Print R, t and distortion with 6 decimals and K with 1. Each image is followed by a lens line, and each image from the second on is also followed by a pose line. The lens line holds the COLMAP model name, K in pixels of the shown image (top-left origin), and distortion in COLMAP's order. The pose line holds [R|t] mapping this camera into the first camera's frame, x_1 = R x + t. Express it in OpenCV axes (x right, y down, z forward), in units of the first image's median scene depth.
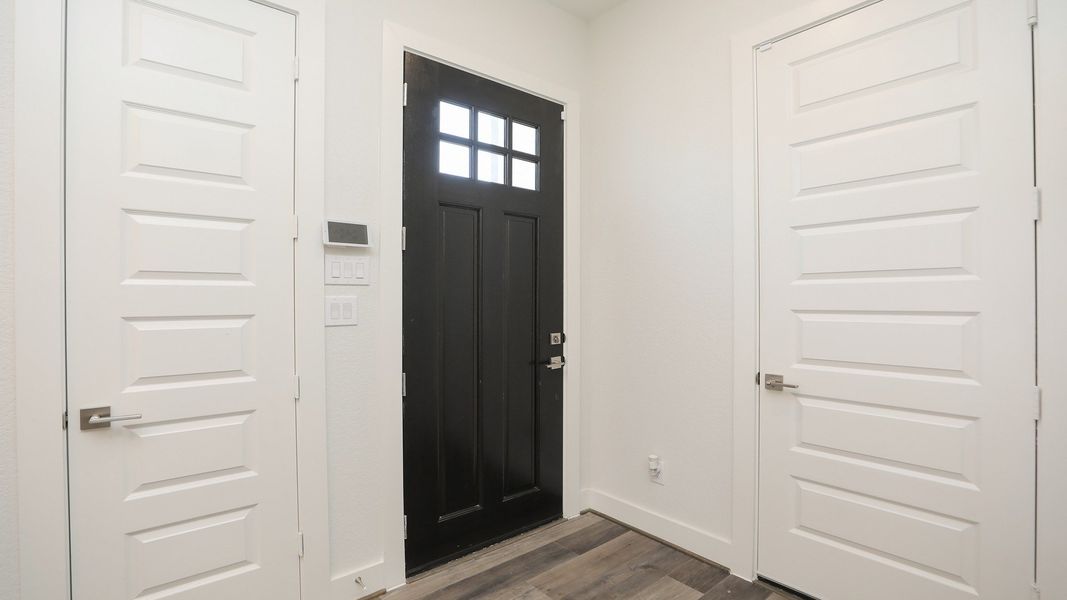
lens RADIAL K [[486.3, 0, 531.5], [0, 486.3, 299.3], [0, 0, 1]] dist [-0.046495, 0.015071]
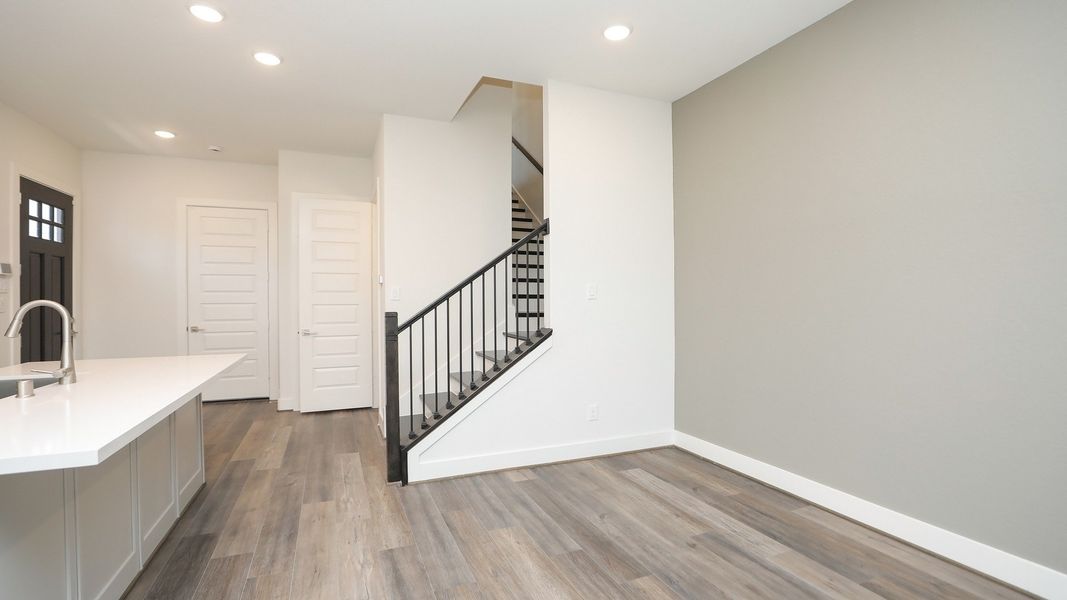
lens RADIAL K [[486.3, 0, 531.5], [0, 486.3, 299.3], [0, 0, 1]] dist [-0.046495, 0.015071]
pose [[0.291459, -0.001161, 0.956583, -1.346831], [0.003630, 0.999993, 0.000108, 0.005101], [-0.956577, 0.003441, 0.291461, -1.437239]]
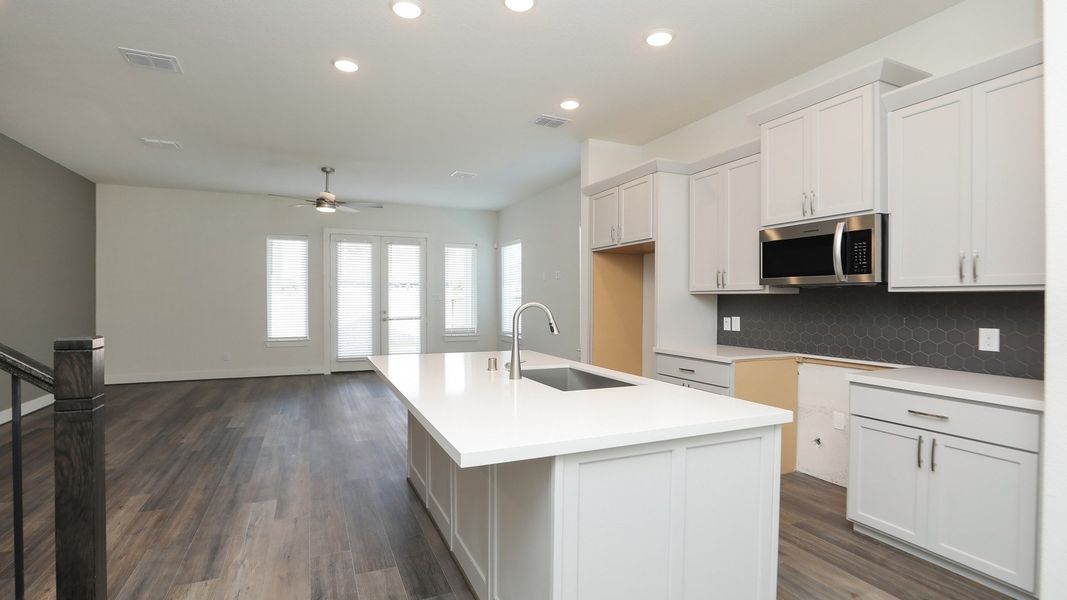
lens RADIAL K [[503.7, 0, 532.3], [0, 503.7, 300.6], [0, 0, 1]] dist [-0.049916, 0.016827]
pose [[-0.267813, 0.005533, -0.963455, 0.239744], [-0.001210, 0.999981, 0.006079, -0.005080], [0.963470, 0.002794, -0.267801, -0.025097]]
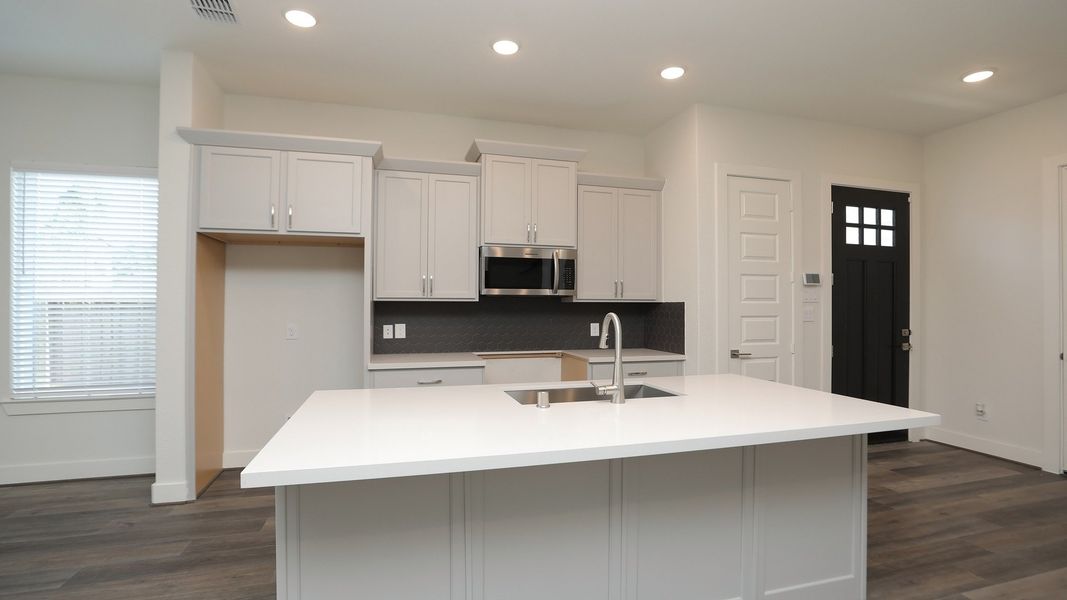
lens RADIAL K [[492.9, 0, 532.3], [0, 492.9, 300.3], [0, 0, 1]] dist [-0.047890, 0.016804]
pose [[0.917780, 0.003687, -0.397071, -0.538559], [-0.006895, 0.999954, -0.006653, -0.012902], [0.397029, 0.008844, 0.917764, -1.196229]]
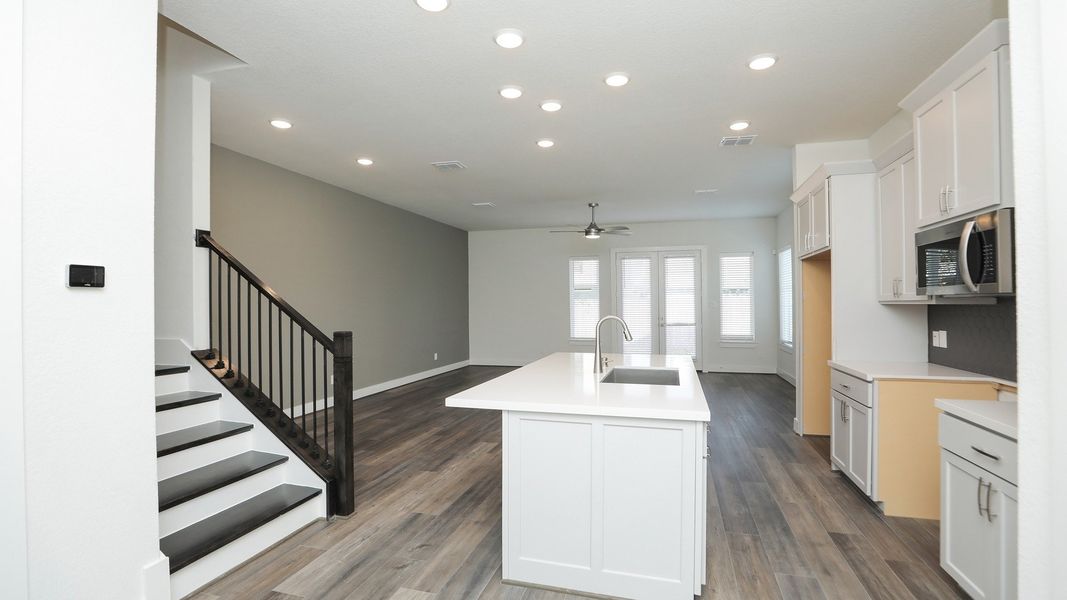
lens RADIAL K [[492.9, 0, 532.3], [0, 492.9, 300.3], [0, 0, 1]] dist [-0.047890, 0.016804]
pose [[-0.823528, 0.002624, -0.567270, 0.167116], [0.008053, 0.999943, -0.007065, -0.028466], [0.567219, -0.010387, -0.823501, 0.676089]]
